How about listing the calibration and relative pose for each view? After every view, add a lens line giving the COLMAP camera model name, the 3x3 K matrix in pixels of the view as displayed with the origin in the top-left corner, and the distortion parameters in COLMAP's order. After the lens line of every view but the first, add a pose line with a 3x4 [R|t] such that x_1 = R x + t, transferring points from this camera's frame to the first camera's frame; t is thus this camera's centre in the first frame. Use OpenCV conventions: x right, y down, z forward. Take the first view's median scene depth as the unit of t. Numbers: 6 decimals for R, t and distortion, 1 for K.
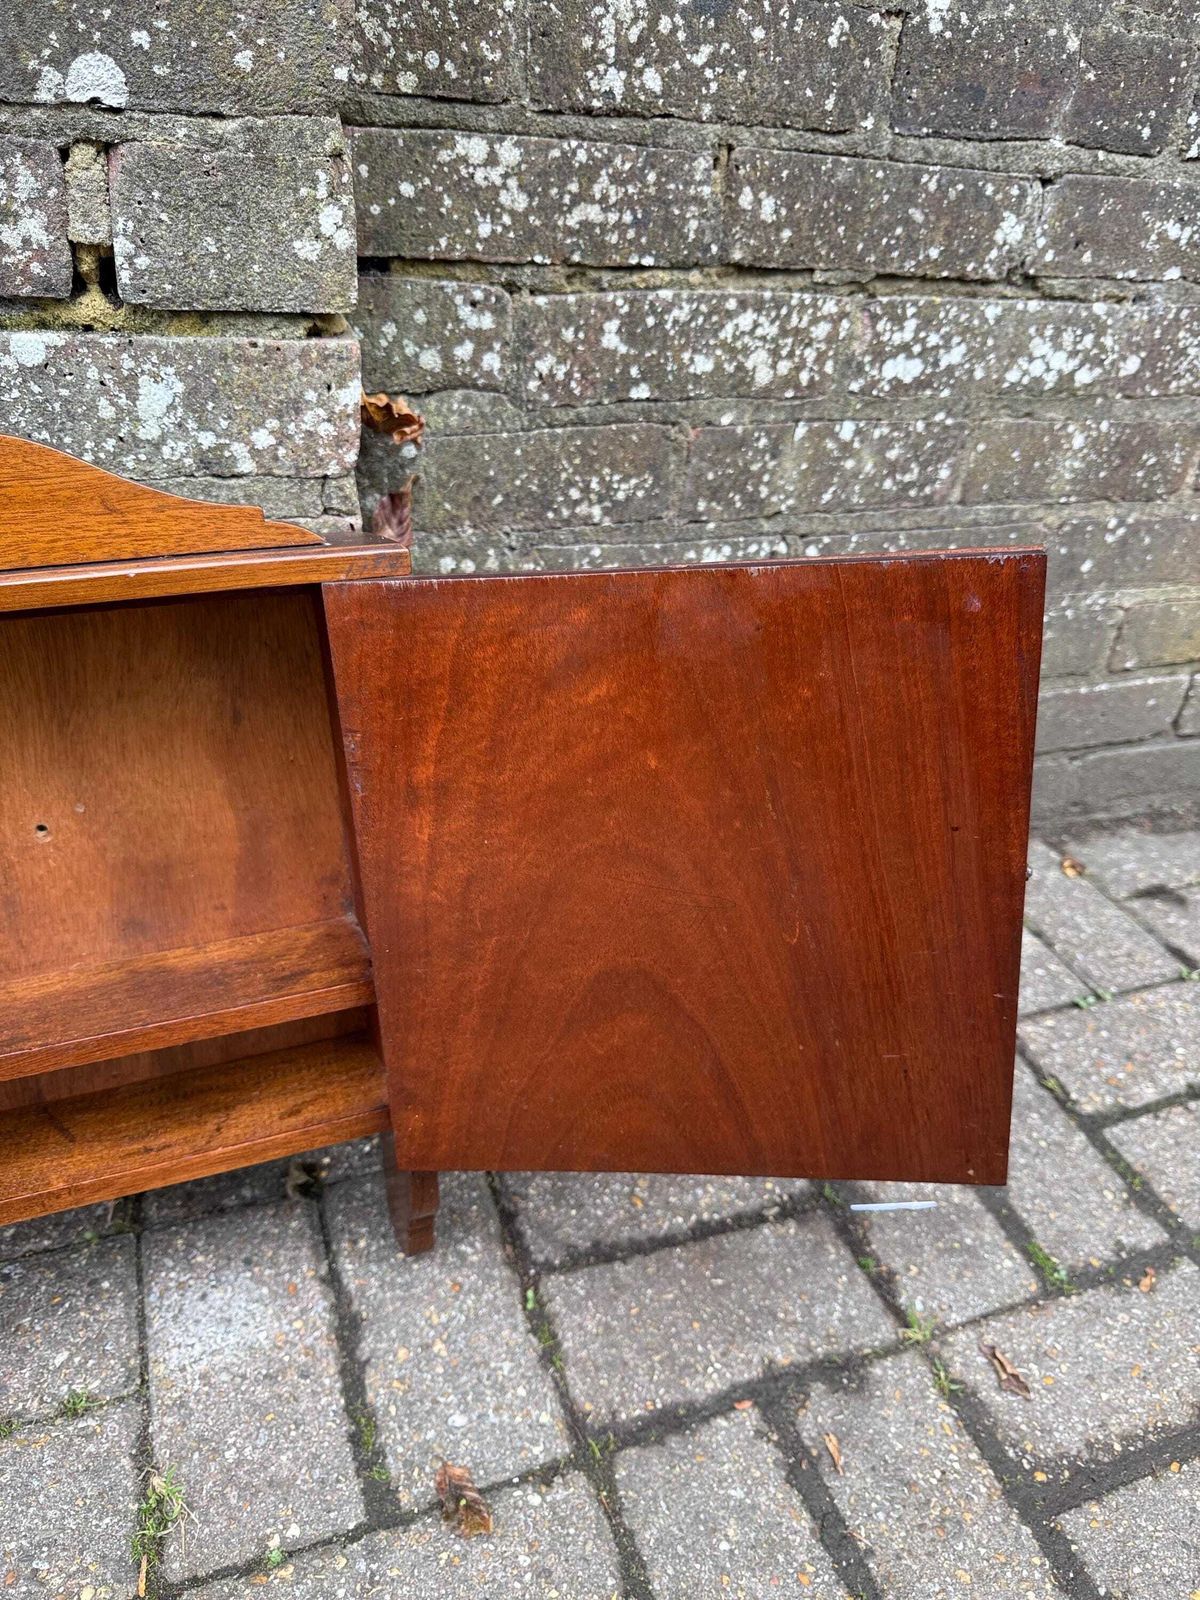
lens RADIAL K [[1160.5, 0, 596.8], [0, 1160.5, 807.0], [0, 0, 1]] dist [-0.014318, -0.000530]
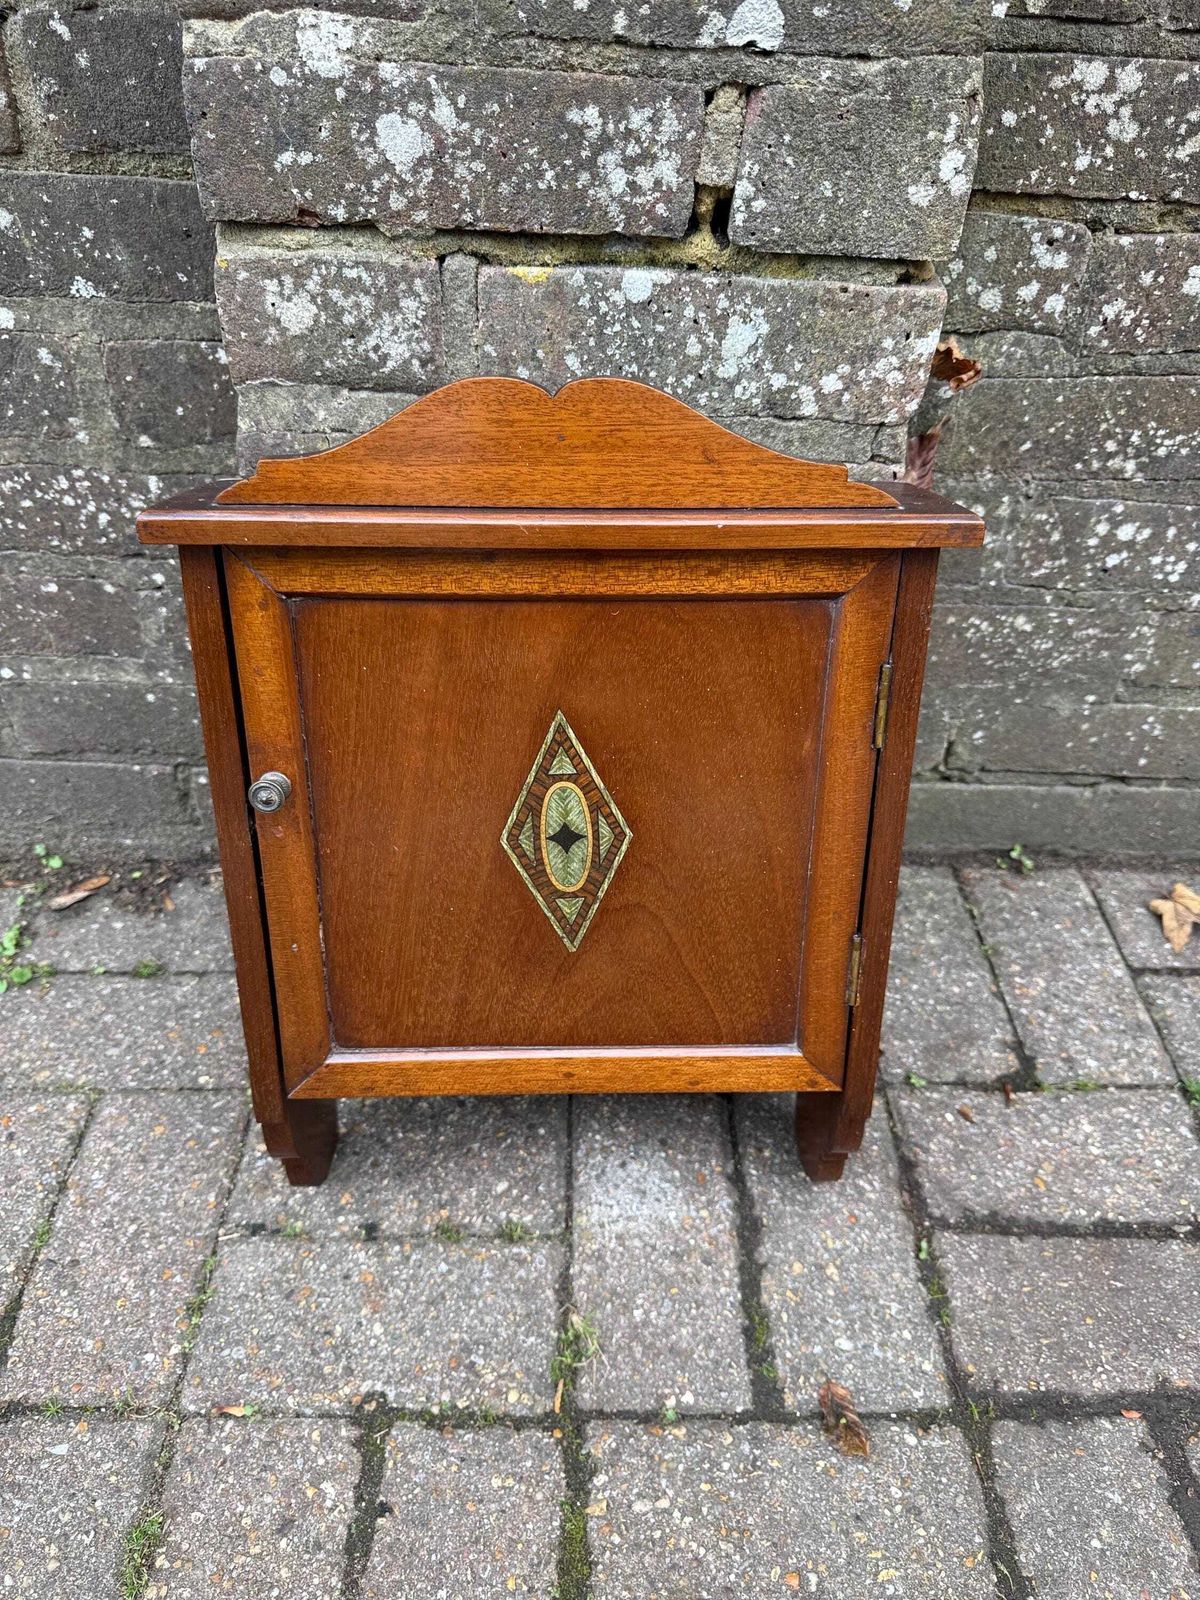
lens RADIAL K [[1160.5, 0, 596.8], [0, 1160.5, 807.0], [0, 0, 1]] dist [-0.014318, -0.000530]
pose [[0.944003, 0.175520, -0.279376, -0.124496], [-0.149115, 0.982309, 0.113288, -0.036753], [0.294318, -0.065286, 0.953475, -0.040722]]
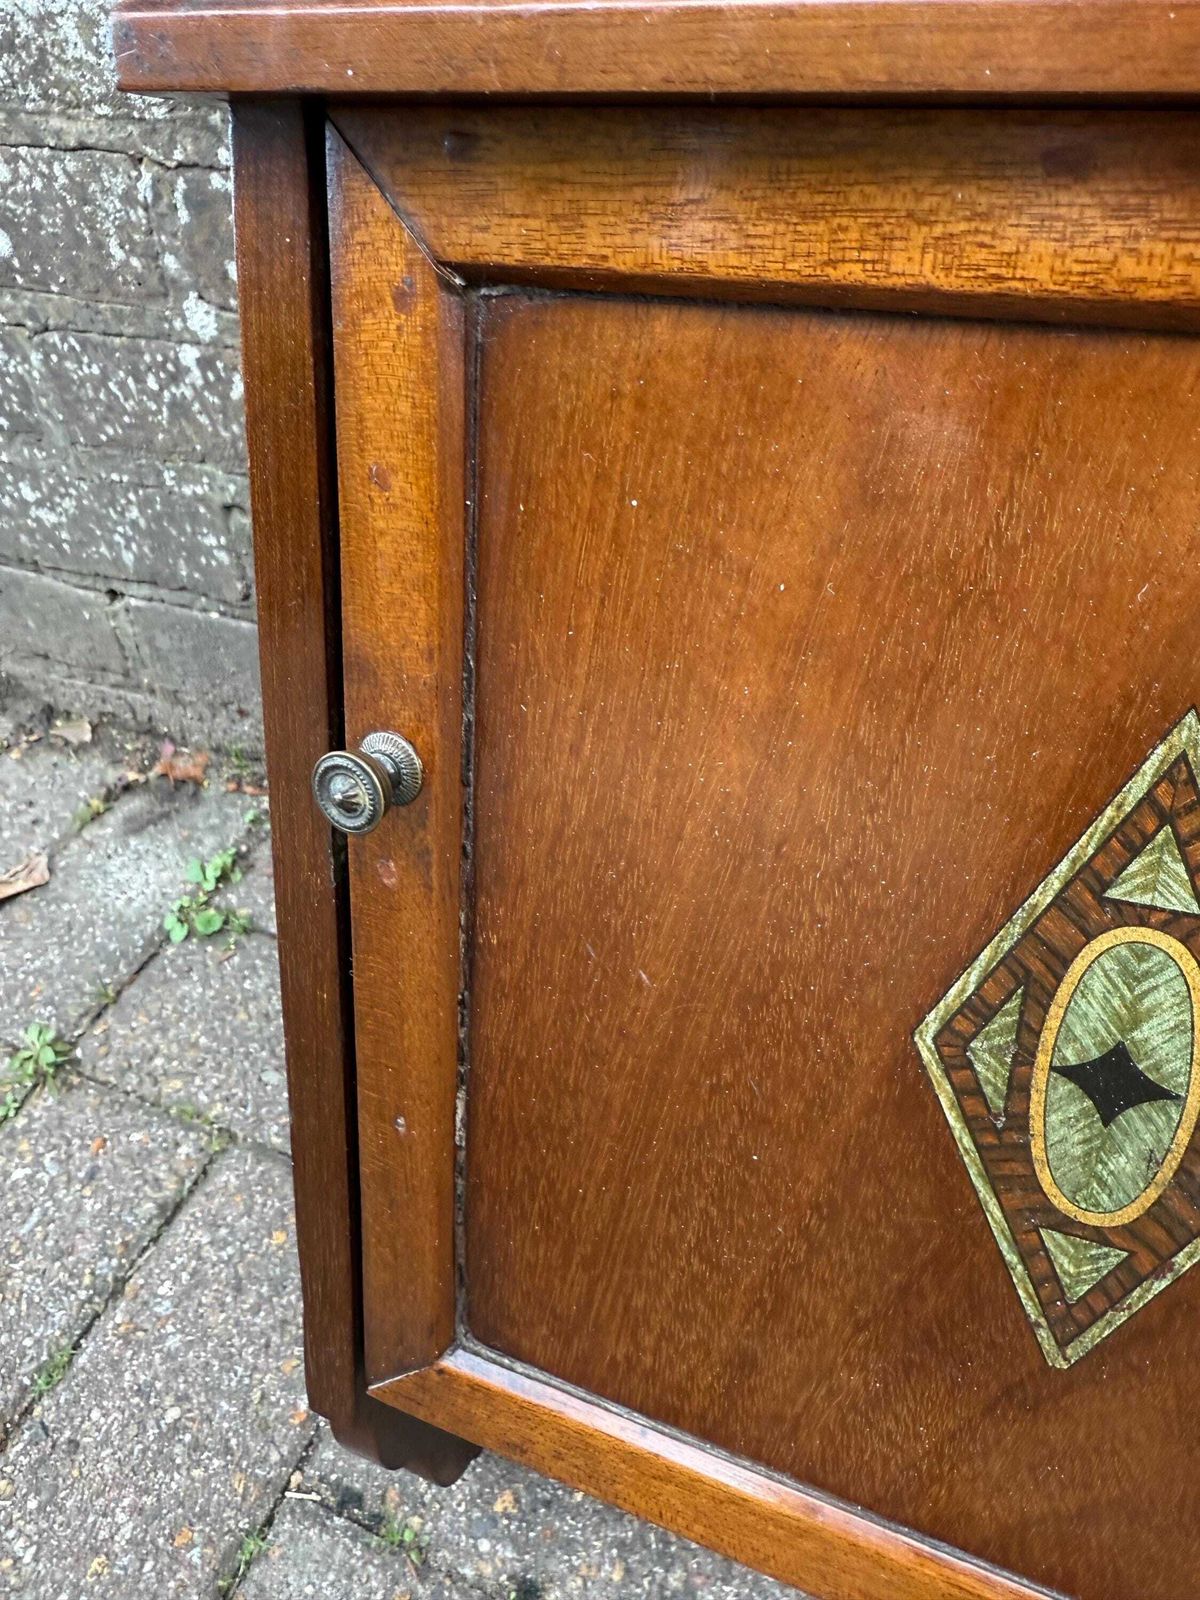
lens RADIAL K [[1154.6, 0, 599.0], [0, 1154.6, 726.8], [0, 0, 1]] dist [0.002371, 0.001865]
pose [[0.730019, 0.336596, -0.594790, -0.344475], [-0.291168, 0.940549, 0.174897, -0.009941], [0.618298, 0.045506, 0.784625, 0.479242]]
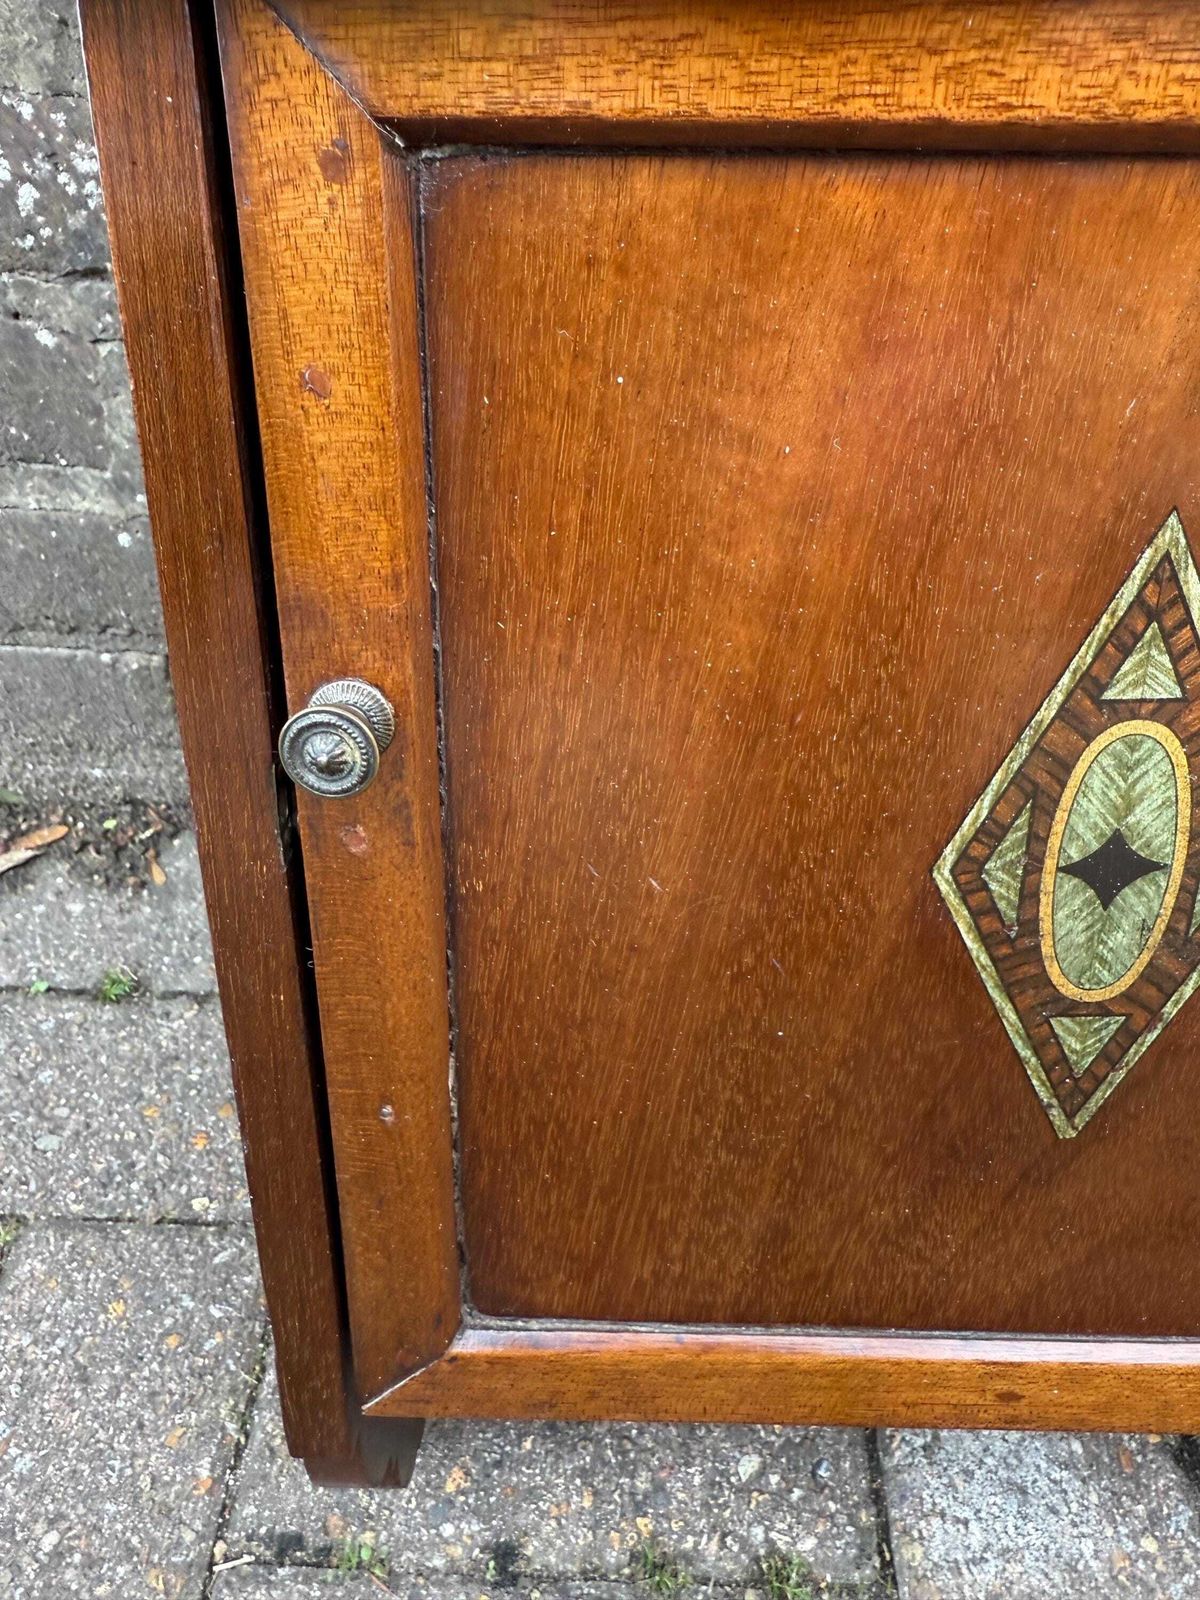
lens RADIAL K [[1152.3, 0, 597.1], [0, 1152.3, 724.0], [0, 0, 1]] dist [-0.002587, 0.004126]
pose [[0.931767, 0.200011, -0.302994, -0.442308], [-0.165530, 0.976814, 0.135770, 0.030804], [0.323125, -0.076352, 0.943271, 0.444653]]
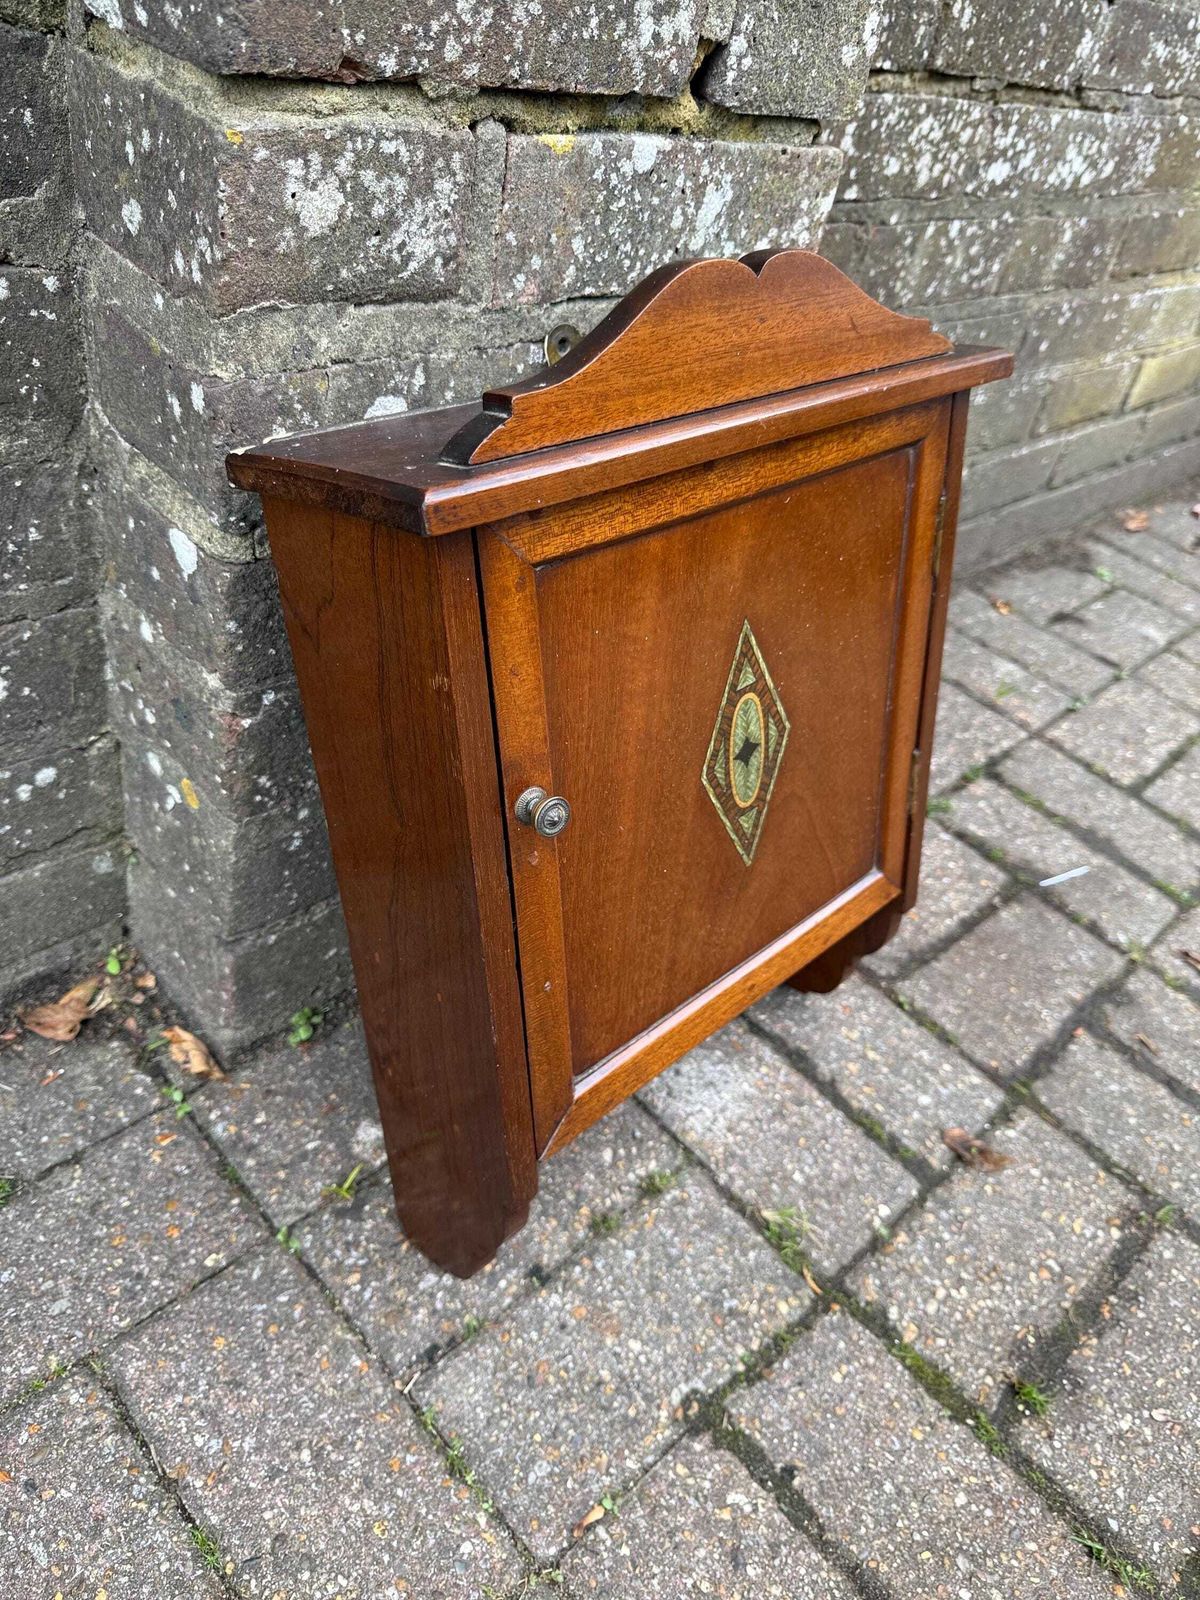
lens RADIAL K [[1165.1, 0, 597.3], [0, 1165.1, 805.7], [0, 0, 1]] dist [-0.022401, 0.008000]
pose [[0.909958, -0.191490, 0.367843, -0.824903], [0.130543, 0.974181, 0.184202, -0.041814], [-0.393619, -0.119597, 0.911461, 0.058271]]
